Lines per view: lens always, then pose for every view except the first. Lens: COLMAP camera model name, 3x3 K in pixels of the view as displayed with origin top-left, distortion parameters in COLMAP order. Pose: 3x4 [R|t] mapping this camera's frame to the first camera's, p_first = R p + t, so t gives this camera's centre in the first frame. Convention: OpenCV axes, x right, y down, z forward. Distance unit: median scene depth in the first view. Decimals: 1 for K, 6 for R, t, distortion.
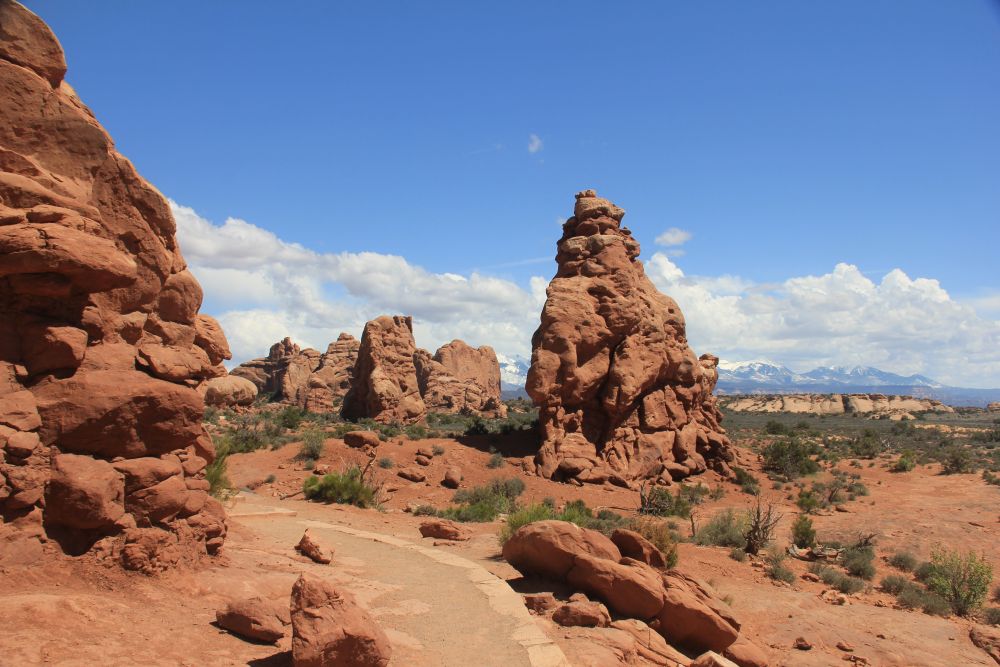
lens RADIAL K [[945.4, 0, 500.6], [0, 945.4, 329.8], [0, 0, 1]] dist [-0.051418, 0.000000]
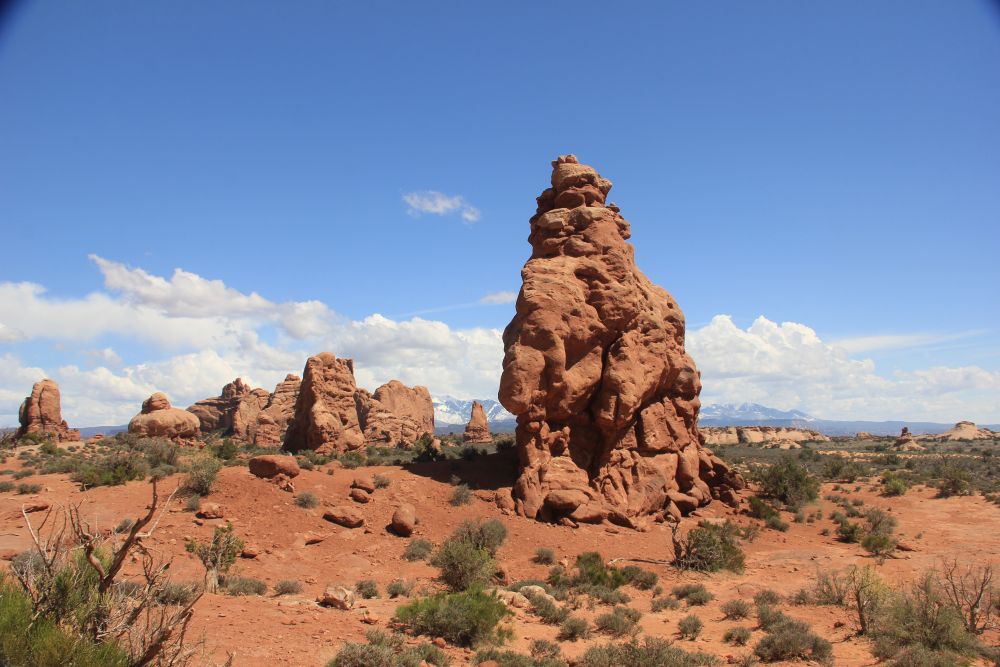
lens RADIAL K [[841.1, 0, 499.8], [0, 841.1, 337.6], [0, 0, 1]] dist [-0.122924, 0.007957]
pose [[0.996832, 0.000727, 0.079530, -0.022767], [0.002615, 0.999118, -0.041904, 0.038091], [-0.079491, 0.041979, 0.995951, 0.299008]]
